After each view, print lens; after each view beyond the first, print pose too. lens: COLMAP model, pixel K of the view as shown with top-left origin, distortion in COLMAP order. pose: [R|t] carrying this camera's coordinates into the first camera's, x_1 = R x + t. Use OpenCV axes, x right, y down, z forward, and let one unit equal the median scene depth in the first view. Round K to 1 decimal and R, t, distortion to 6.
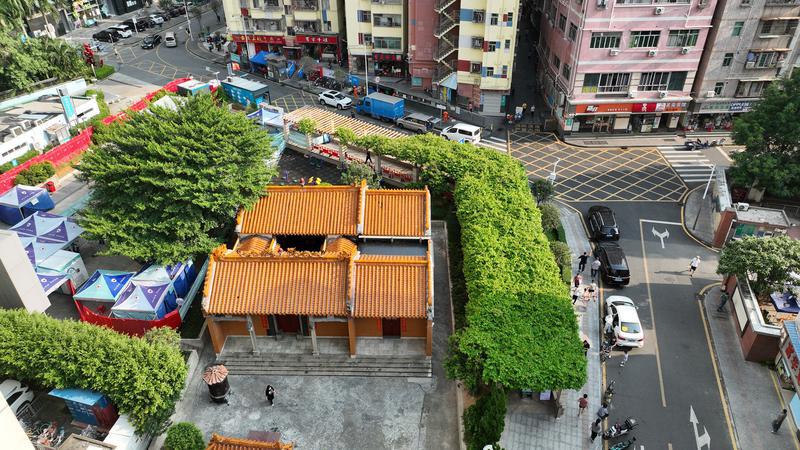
lens RADIAL K [[557.4, 0, 397.5], [0, 557.4, 225.9], [0, 0, 1]] dist [-0.005027, -0.001017]
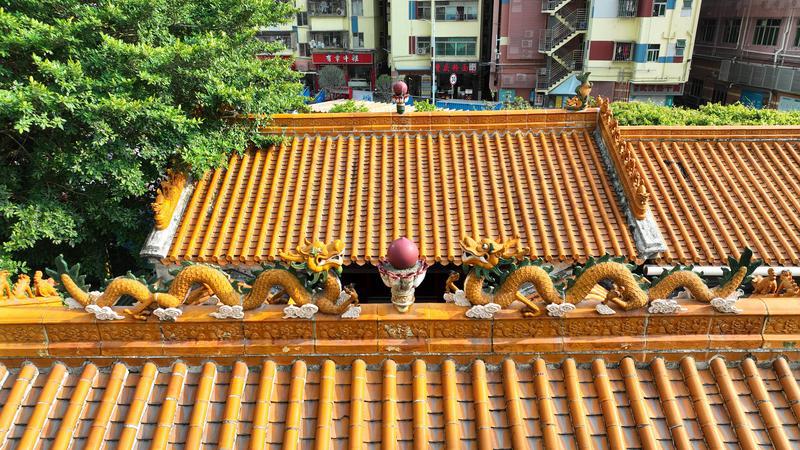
lens RADIAL K [[557.4, 0, 402.3], [0, 557.4, 226.5], [0, 0, 1]] dist [-0.005027, -0.001017]
pose [[0.999566, -0.005531, 0.028919, -0.100113], [0.012137, 0.972268, -0.233554, 0.031050], [-0.026825, 0.233804, 0.971914, 0.410774]]
